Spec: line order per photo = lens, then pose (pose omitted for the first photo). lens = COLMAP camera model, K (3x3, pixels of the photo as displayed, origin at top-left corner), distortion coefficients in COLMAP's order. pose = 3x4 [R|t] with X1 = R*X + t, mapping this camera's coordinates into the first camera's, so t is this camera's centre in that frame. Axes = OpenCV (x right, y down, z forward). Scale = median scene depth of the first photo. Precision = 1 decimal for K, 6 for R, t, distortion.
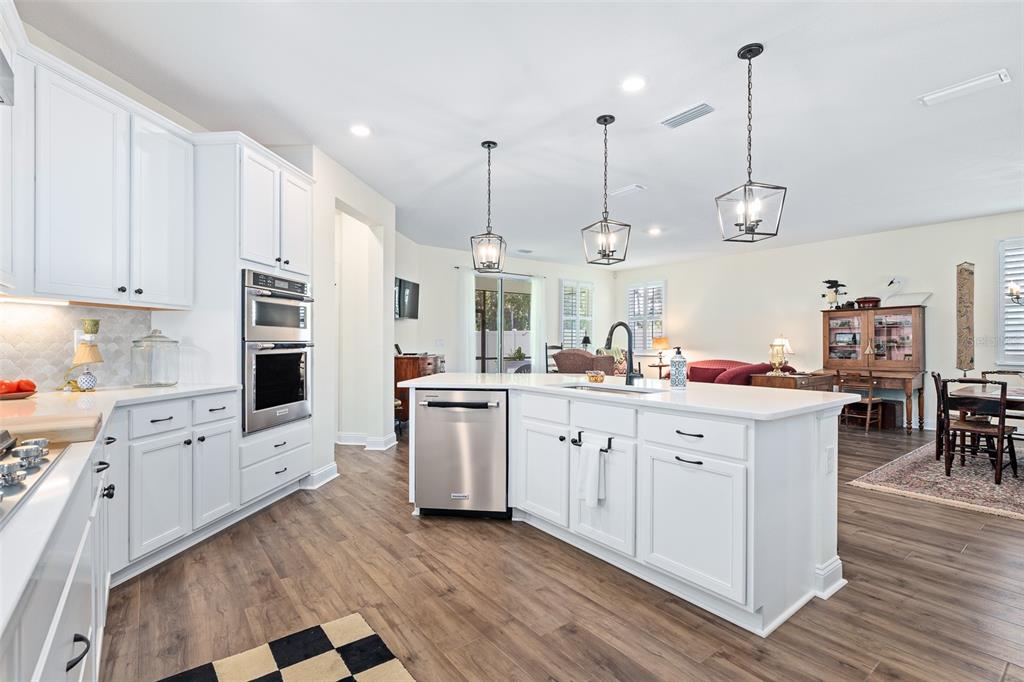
lens RADIAL K [[465.6, 0, 518.7], [0, 465.6, 344.7], [0, 0, 1]] dist [-0.010067, 0.004584]
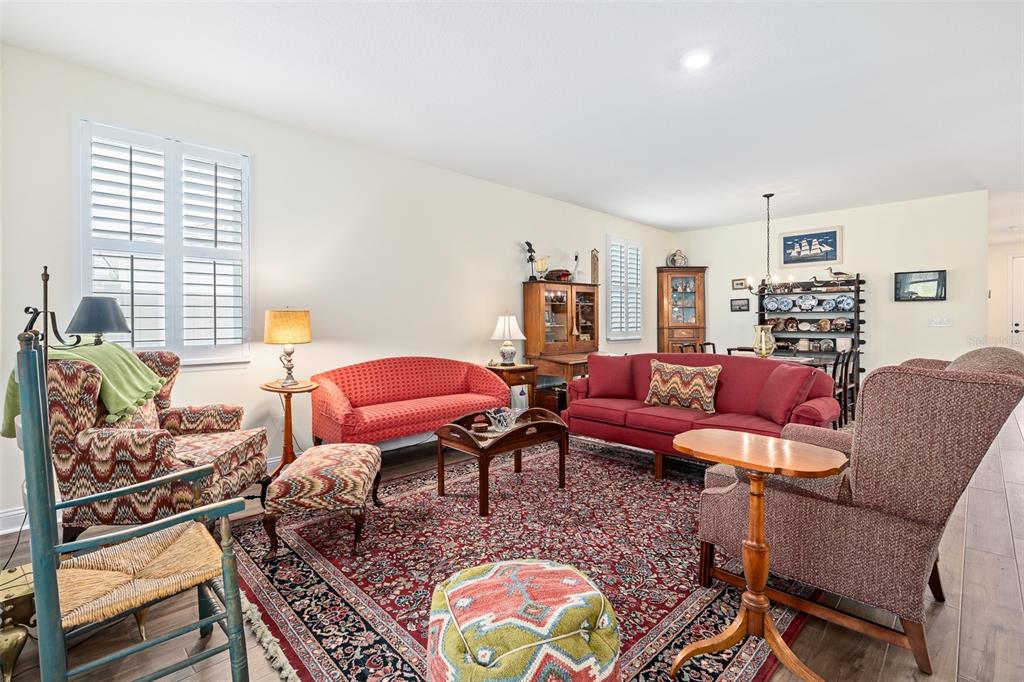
lens RADIAL K [[465.6, 0, 511.0], [0, 465.6, 323.0], [0, 0, 1]] dist [-0.010067, 0.004584]
pose [[-0.108288, -0.005916, 0.994102, -0.103161], [0.006965, 0.999953, 0.006710, -0.008738], [-0.994095, 0.007651, -0.108241, 1.135103]]
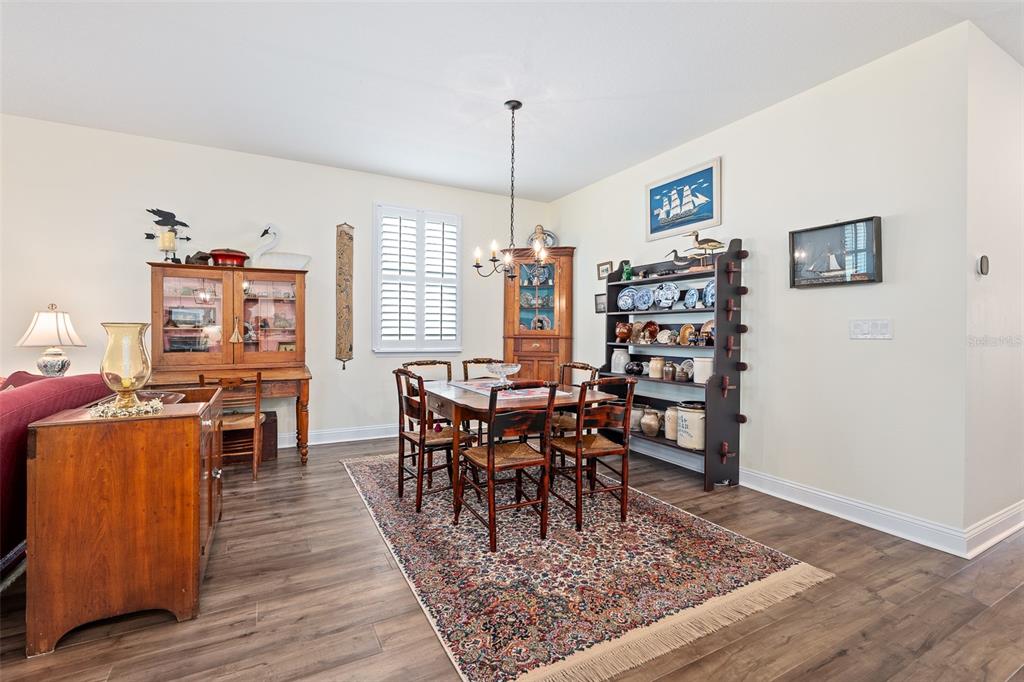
lens RADIAL K [[465.6, 0, 511.4], [0, 465.6, 333.6], [0, 0, 1]] dist [-0.010067, 0.004584]
pose [[0.170406, -0.004304, 0.985365, 0.203515], [-0.003368, 0.999982, 0.004951, 0.003620], [-0.985368, -0.004162, 0.170388, 0.505076]]
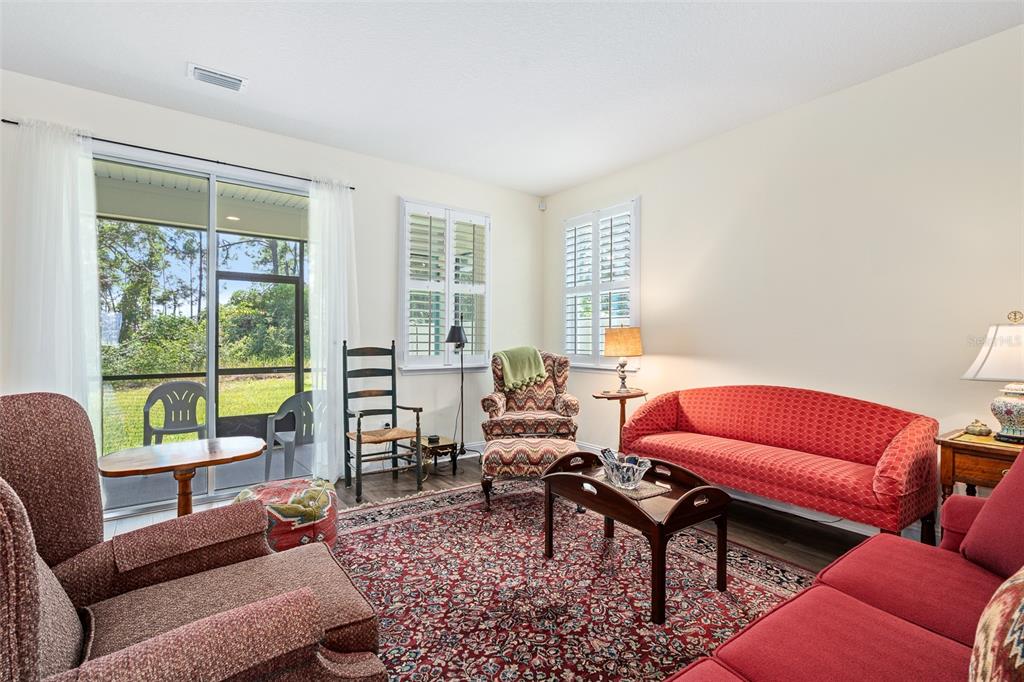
lens RADIAL K [[465.6, 0, 514.4], [0, 465.6, 340.5], [0, 0, 1]] dist [-0.010067, 0.004584]
pose [[0.999756, 0.000246, -0.022089, 0.282789], [-0.000296, 0.999997, -0.002257, -0.004000], [0.022088, 0.002263, 0.999753, 0.756025]]
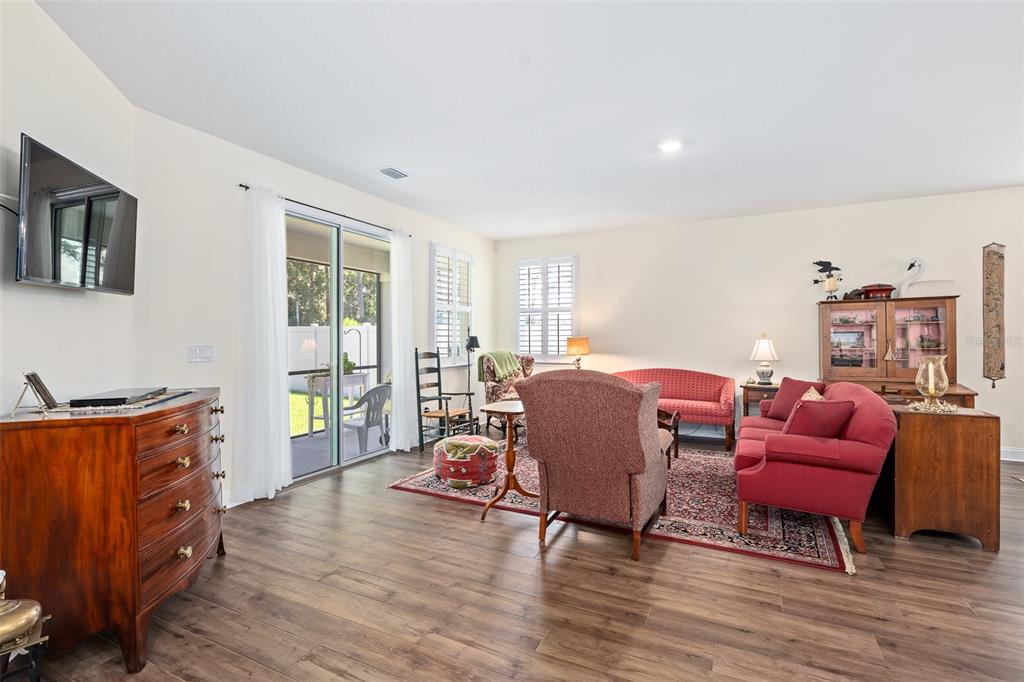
lens RADIAL K [[465.6, 0, 511.4], [0, 465.6, 343.4], [0, 0, 1]] dist [-0.010067, 0.004584]
pose [[0.903389, -0.011424, 0.428669, -0.105580], [0.008650, 0.999927, 0.008419, -0.017372], [-0.428734, -0.003898, 0.903422, 0.547554]]
